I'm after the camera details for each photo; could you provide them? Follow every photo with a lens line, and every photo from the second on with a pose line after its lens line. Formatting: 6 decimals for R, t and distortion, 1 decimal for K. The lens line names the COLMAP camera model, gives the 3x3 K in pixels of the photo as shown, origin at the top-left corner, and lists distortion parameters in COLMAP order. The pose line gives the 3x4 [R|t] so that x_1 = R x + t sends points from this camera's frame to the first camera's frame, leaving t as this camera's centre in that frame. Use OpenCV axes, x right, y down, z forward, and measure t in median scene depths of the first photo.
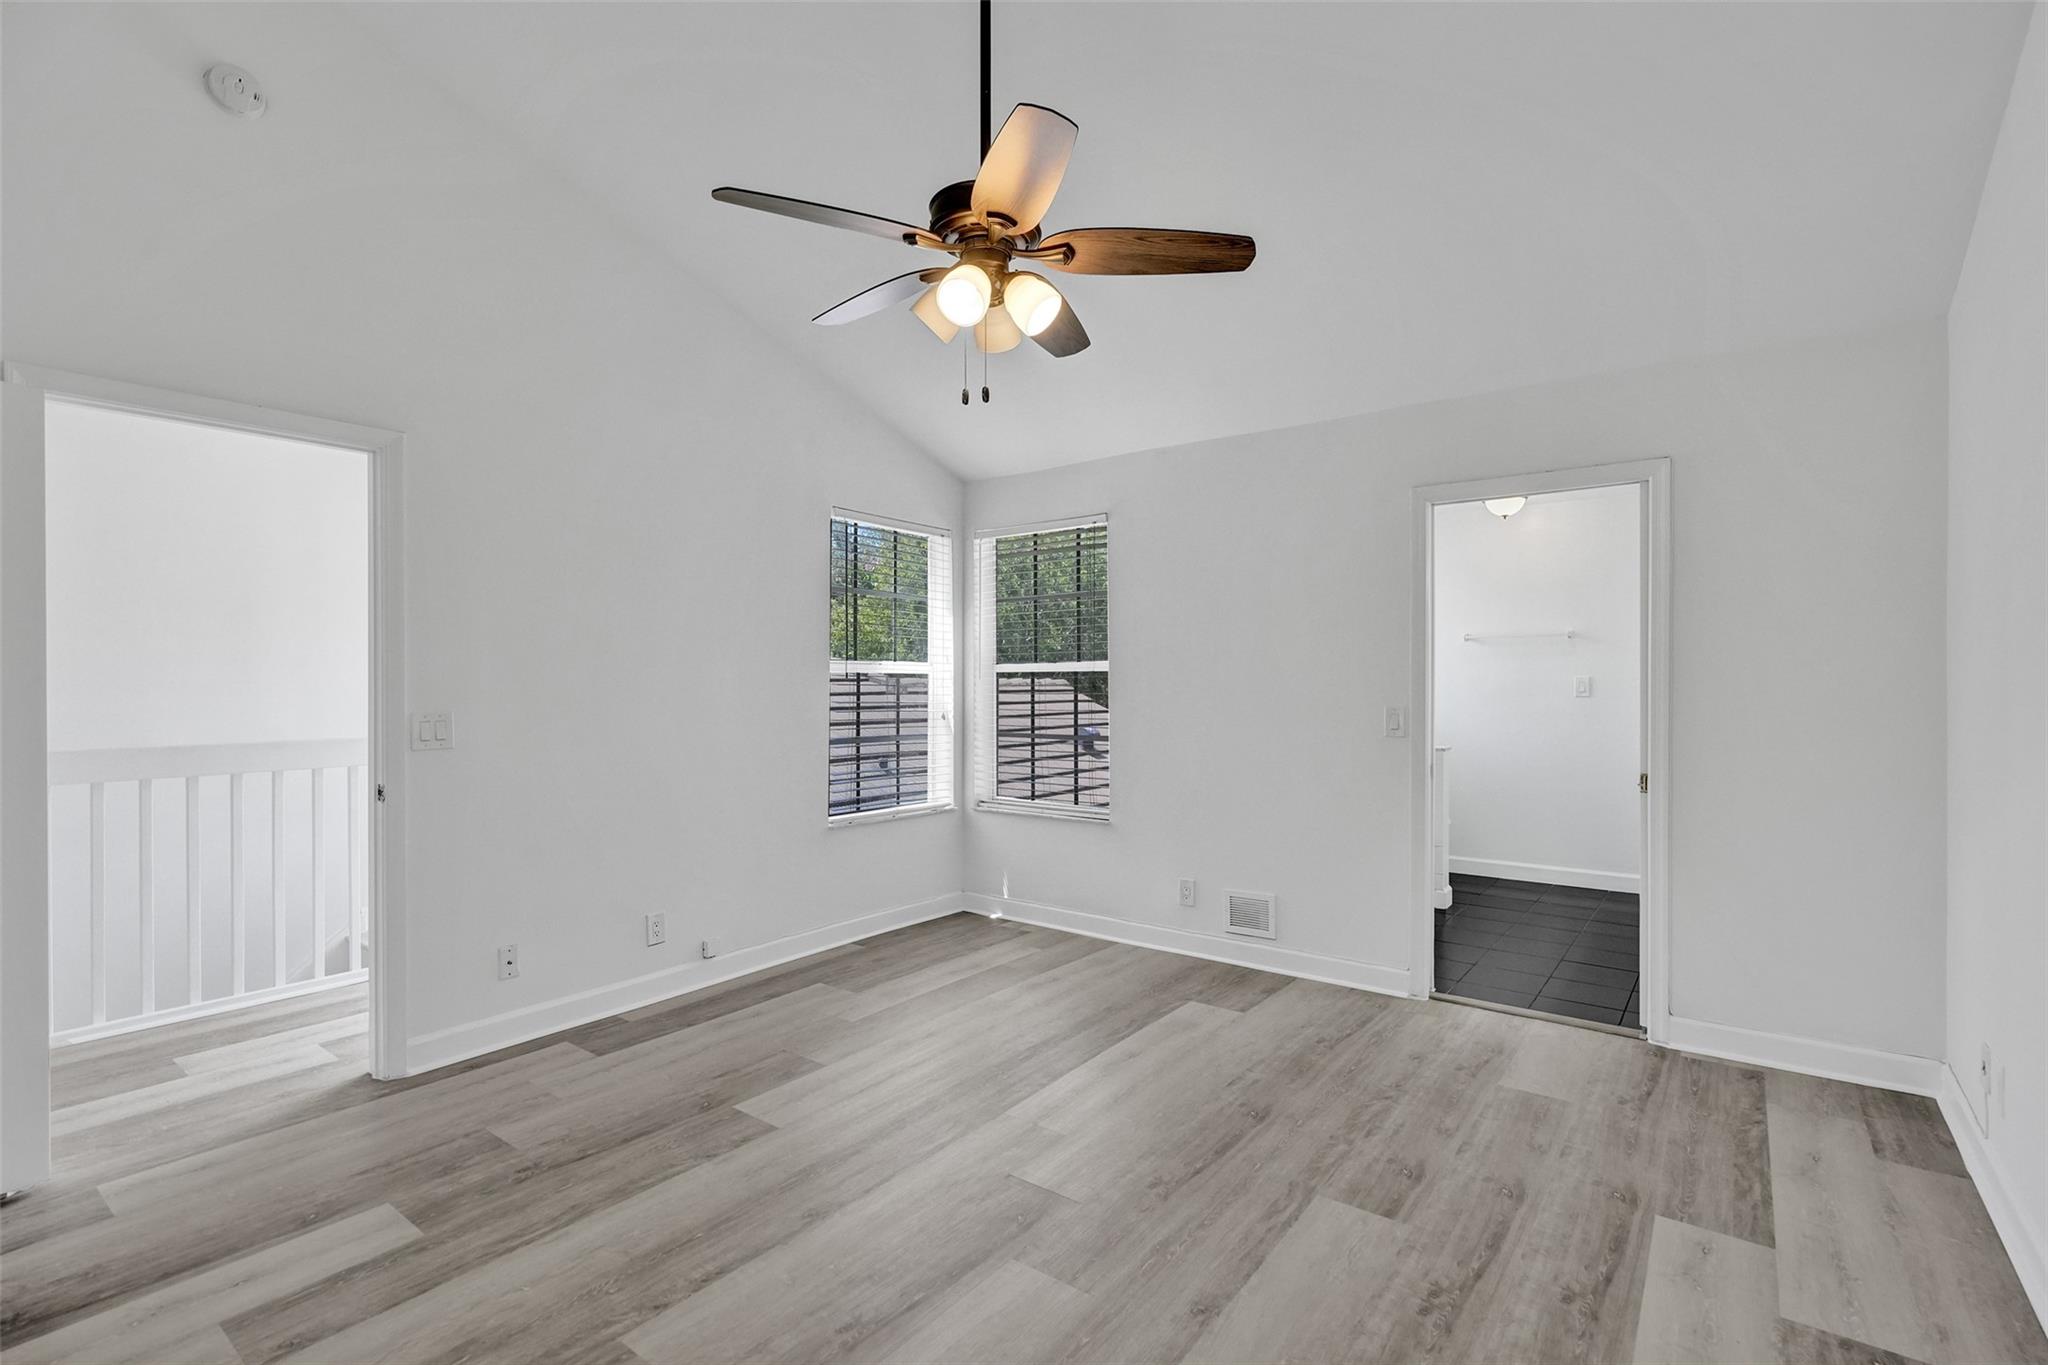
lens RADIAL K [[944.1, 0, 1035.8], [0, 944.1, 674.6], [0, 0, 1]] dist [-0.005919, 0.001426]
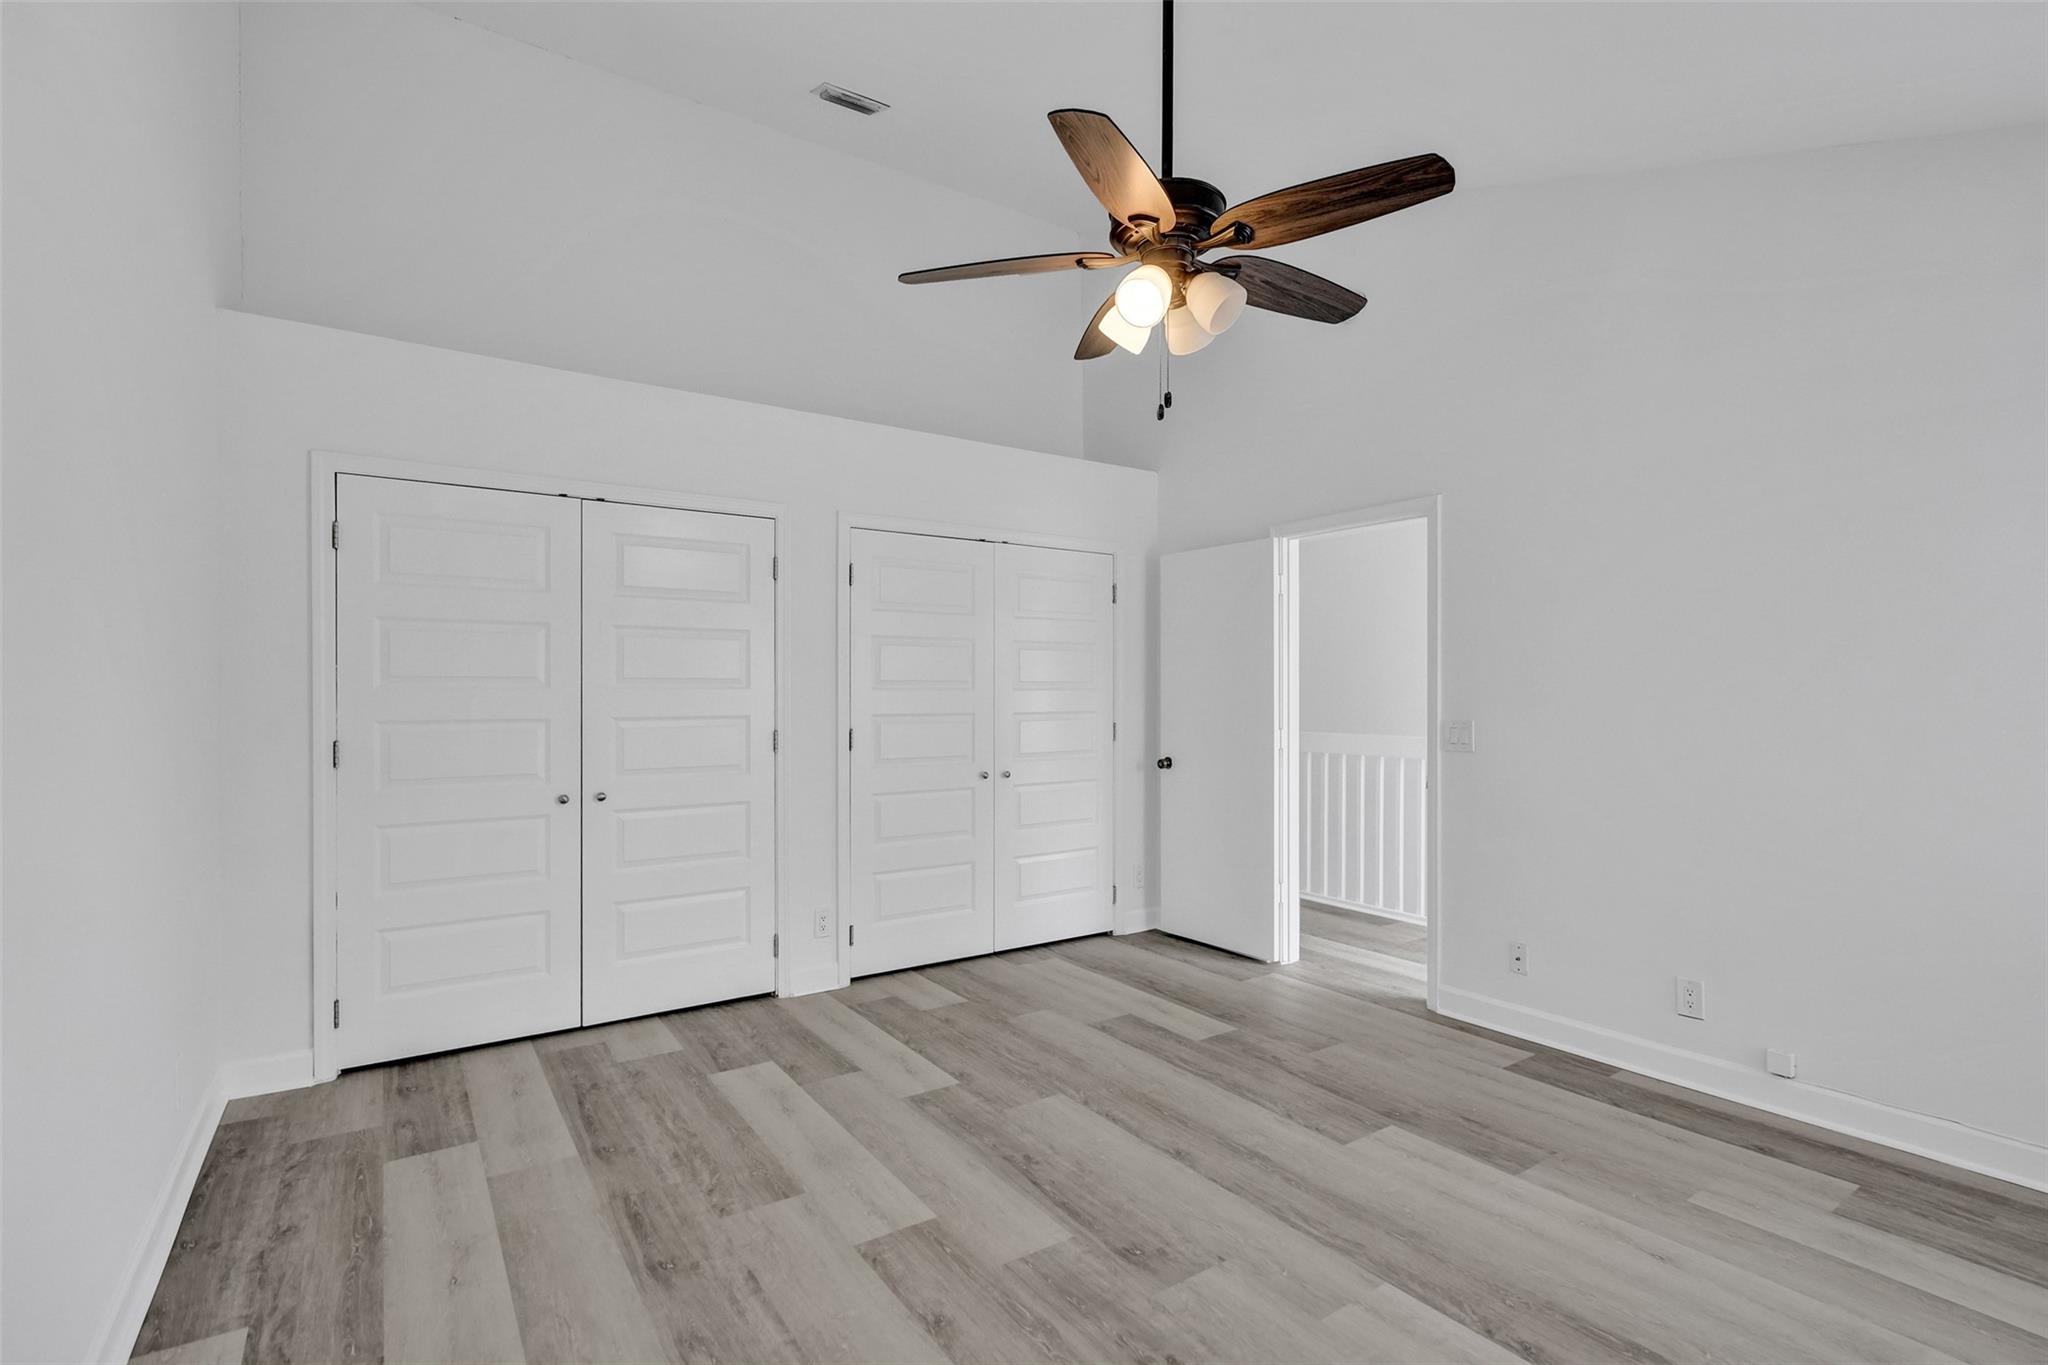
lens RADIAL K [[944.1, 0, 1025.0], [0, 944.1, 697.6], [0, 0, 1]] dist [-0.005919, 0.001426]
pose [[-0.324180, 0.005317, -0.945981, 0.744576], [0.006430, 0.999973, 0.003417, 0.001303], [0.945974, -0.004975, -0.324206, 0.961082]]
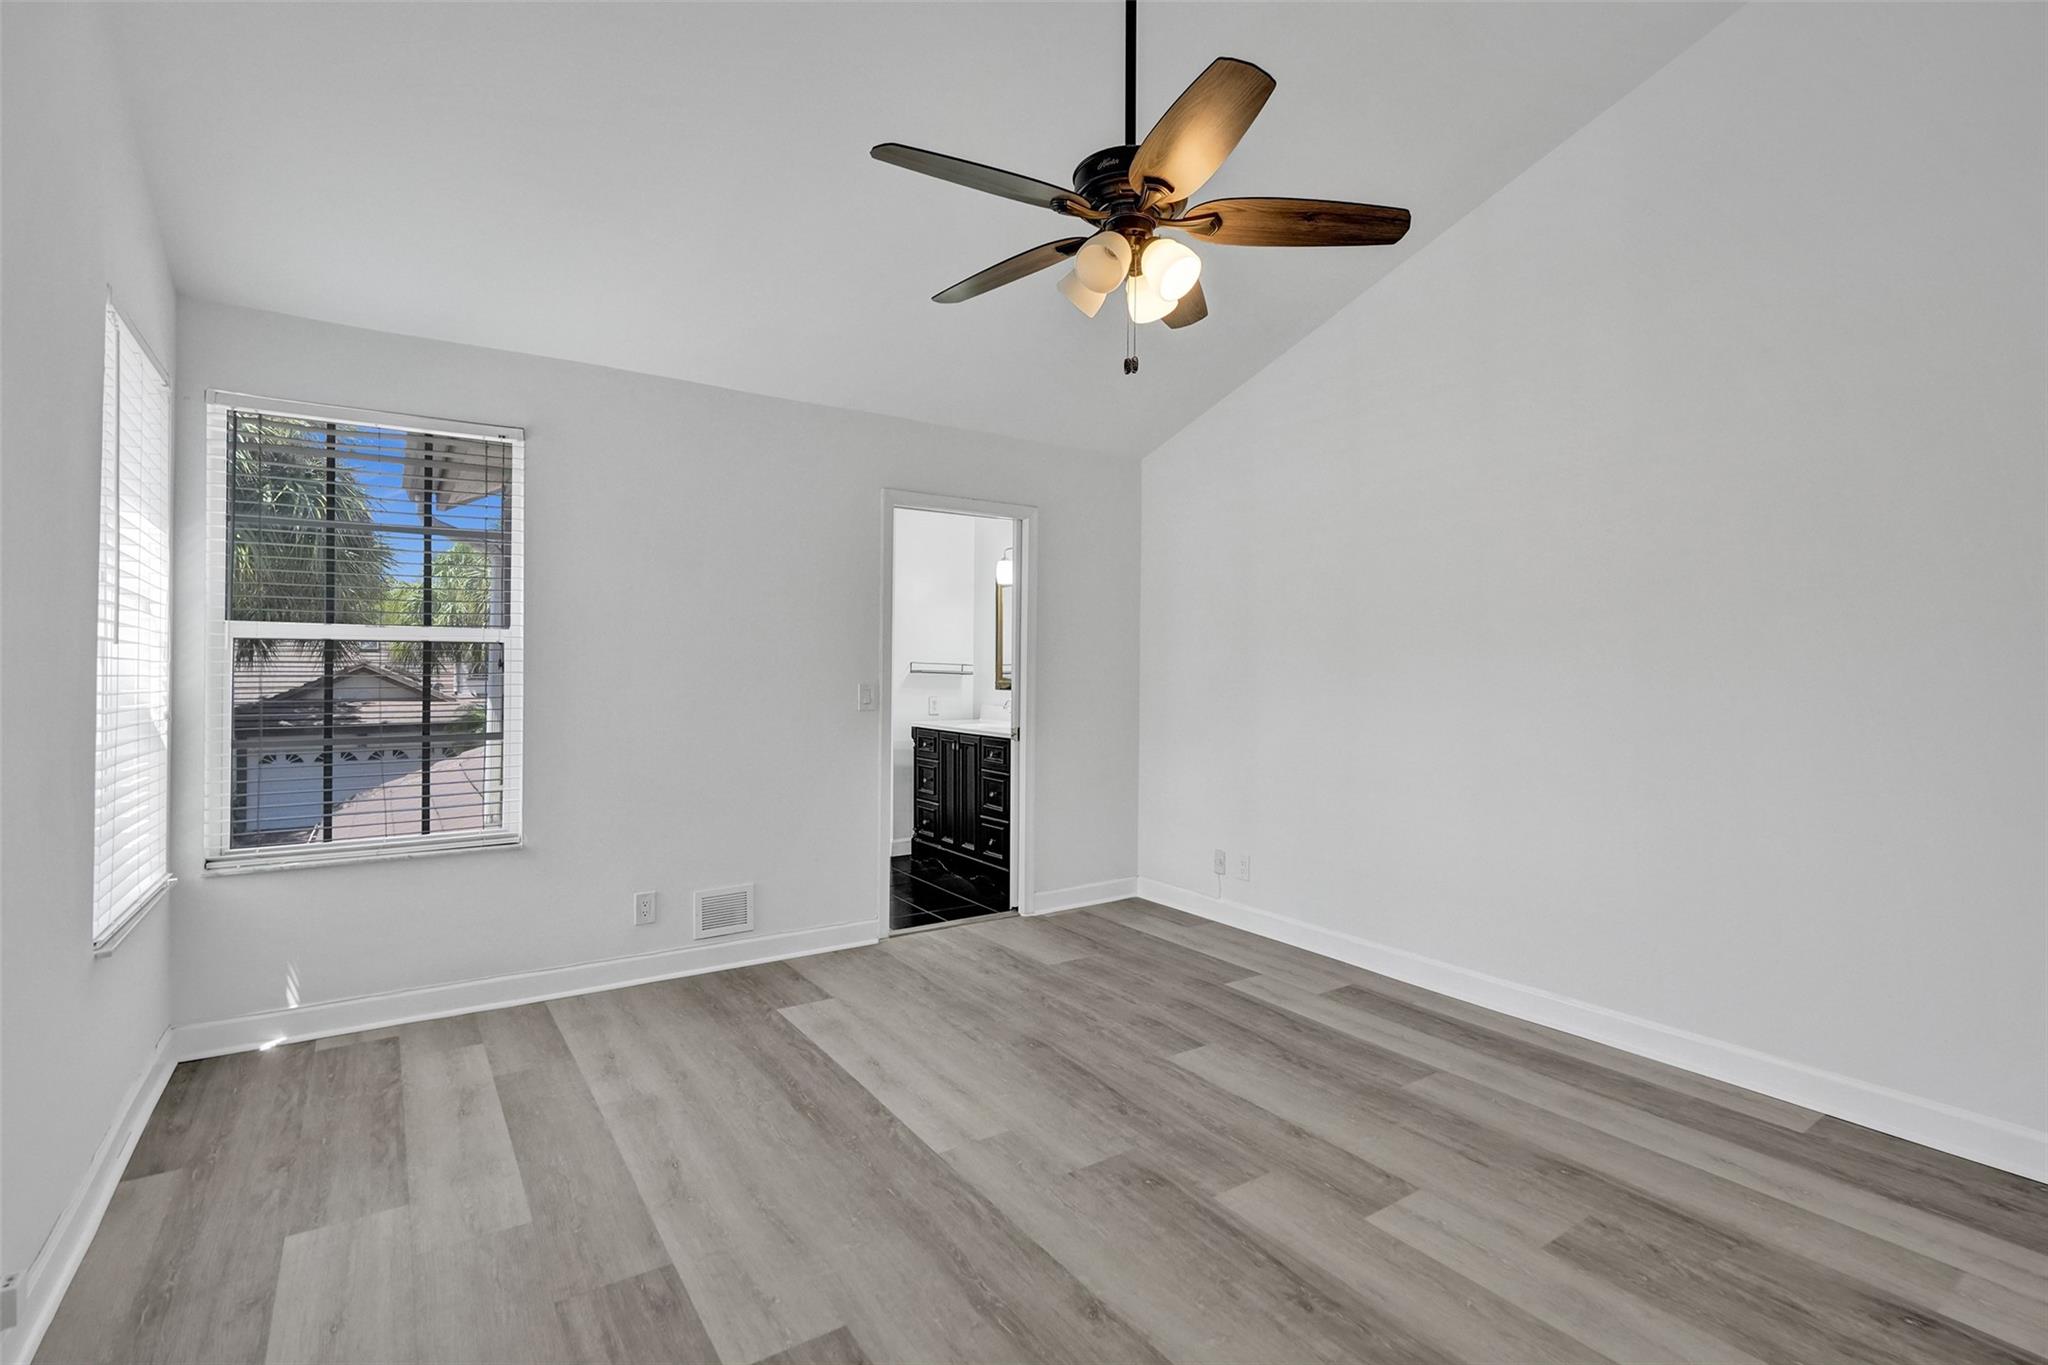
lens RADIAL K [[944.1, 0, 1022.6], [0, 944.1, 671.0], [0, 0, 1]] dist [-0.005919, 0.001426]
pose [[0.320939, -0.003286, 0.947094, -0.825239], [-0.016396, 0.999825, 0.009024, 0.007636], [-0.946958, -0.018424, 0.320829, 0.644607]]
